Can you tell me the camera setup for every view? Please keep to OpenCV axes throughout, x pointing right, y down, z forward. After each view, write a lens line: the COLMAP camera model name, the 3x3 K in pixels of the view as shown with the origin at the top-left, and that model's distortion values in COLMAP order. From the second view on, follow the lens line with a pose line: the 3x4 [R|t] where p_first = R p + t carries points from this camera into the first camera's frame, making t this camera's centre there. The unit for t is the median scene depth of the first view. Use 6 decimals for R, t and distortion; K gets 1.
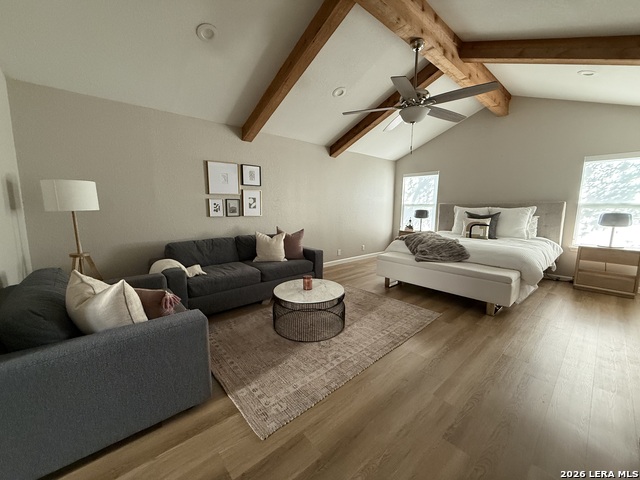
lens RADIAL K [[257.0, 0, 318.5], [0, 257.0, 240.0], [0, 0, 1]] dist [0.004300, 0.001133]
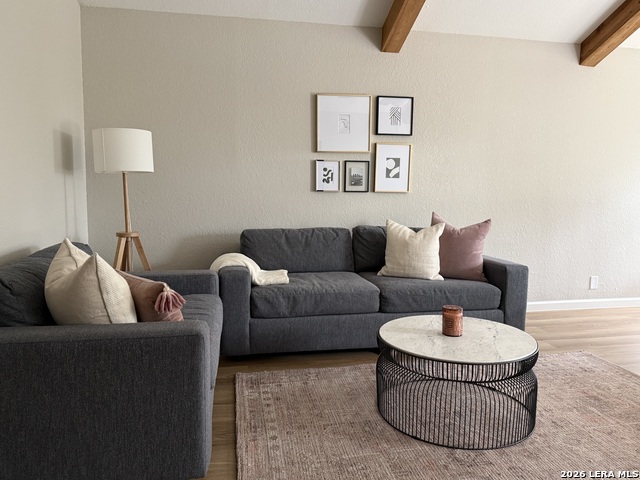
lens RADIAL K [[473.8, 0, 316.7], [0, 473.8, 247.1], [0, 0, 1]] dist [0.053995, -0.062926]
pose [[0.859213, 0.063228, -0.507695, 0.129023], [-0.074691, 0.997204, -0.002216, 0.036937], [0.506136, 0.039824, 0.861534, 0.084050]]
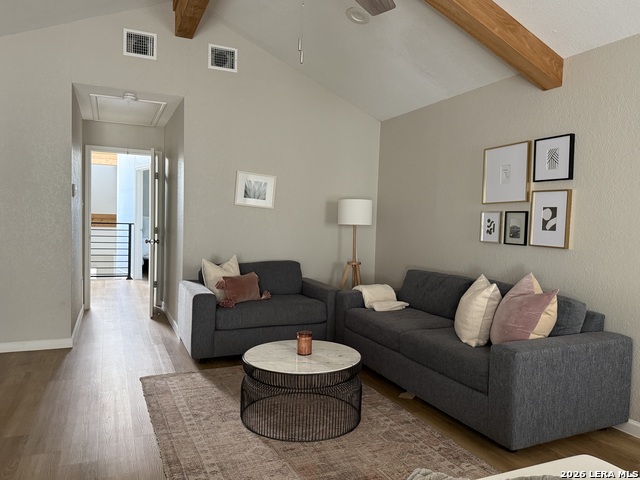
lens RADIAL K [[473.8, 0, 317.3], [0, 473.8, 237.1], [0, 0, 1]] dist [0.053995, -0.062926]
pose [[-0.302555, 0.028675, -0.952700, 0.731520], [-0.152518, 0.985211, 0.078089, -0.126765], [0.940850, 0.168930, -0.293707, 0.951032]]
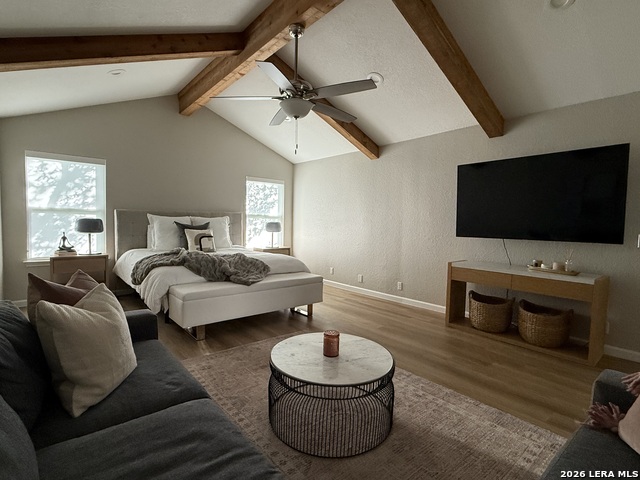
lens RADIAL K [[324.0, 0, 320.3], [0, 324.0, 239.8], [0, 0, 1]] dist [0.010322, -0.000001]
pose [[0.020914, -0.061173, 0.997908, -0.549406], [0.111829, 0.992006, 0.058467, -0.082010], [-0.993507, 0.110373, 0.027588, 0.706878]]
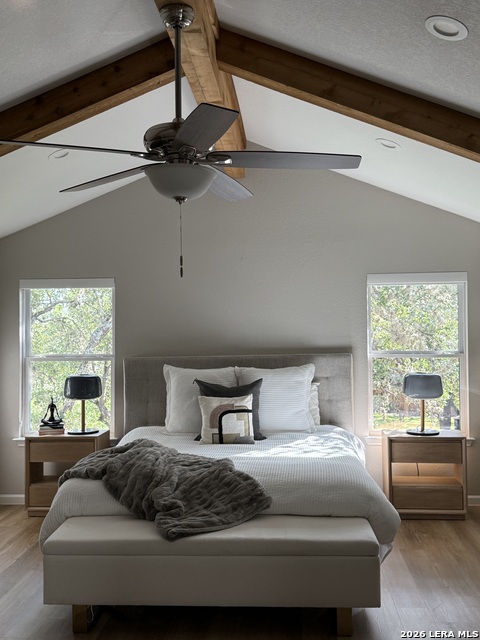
lens RADIAL K [[684.4, 0, 237.7], [0, 684.4, 319.2], [0, 0, 1]] dist [0.152313, 0.000000]
pose [[0.712929, -0.012051, 0.701133, -0.240526], [0.111238, 0.989136, -0.096109, -0.121233], [-0.692357, 0.146512, 0.706524, 0.160627]]
